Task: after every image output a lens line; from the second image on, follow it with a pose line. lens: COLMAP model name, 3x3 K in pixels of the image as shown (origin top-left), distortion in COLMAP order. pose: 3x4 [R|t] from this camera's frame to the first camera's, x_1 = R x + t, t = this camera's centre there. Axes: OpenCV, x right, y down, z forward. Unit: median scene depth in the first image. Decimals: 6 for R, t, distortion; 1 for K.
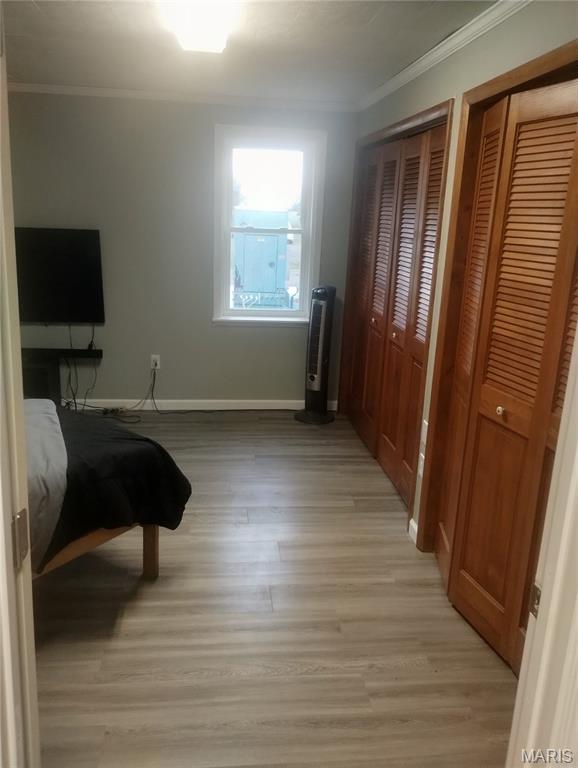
lens RADIAL K [[634.3, 0, 289.0], [0, 634.3, 384.0], [0, 0, 1]] dist [0.046013, -0.087626]
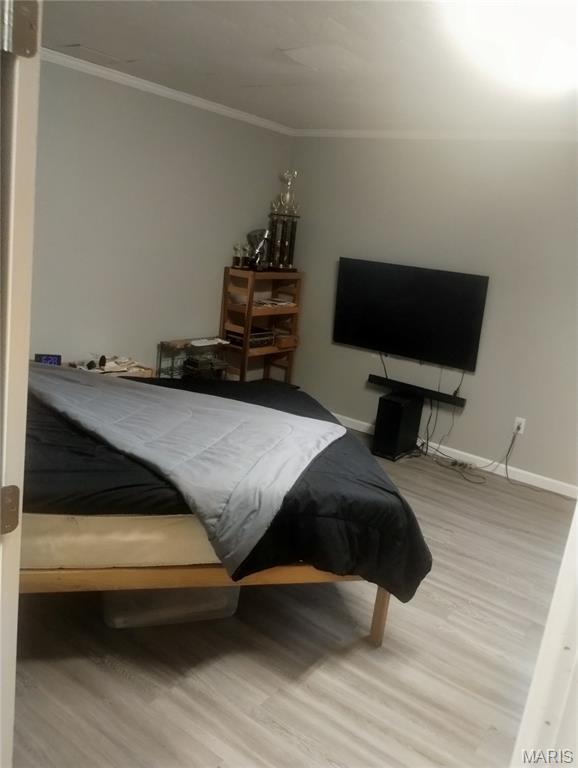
lens RADIAL K [[634.3, 0, 289.0], [0, 634.3, 384.0], [0, 0, 1]] dist [0.046013, -0.087626]
pose [[0.736034, 0.206633, -0.644637, 0.201850], [-0.258633, 0.965870, 0.014299, -0.034358], [0.625590, 0.156200, 0.764355, 0.172014]]
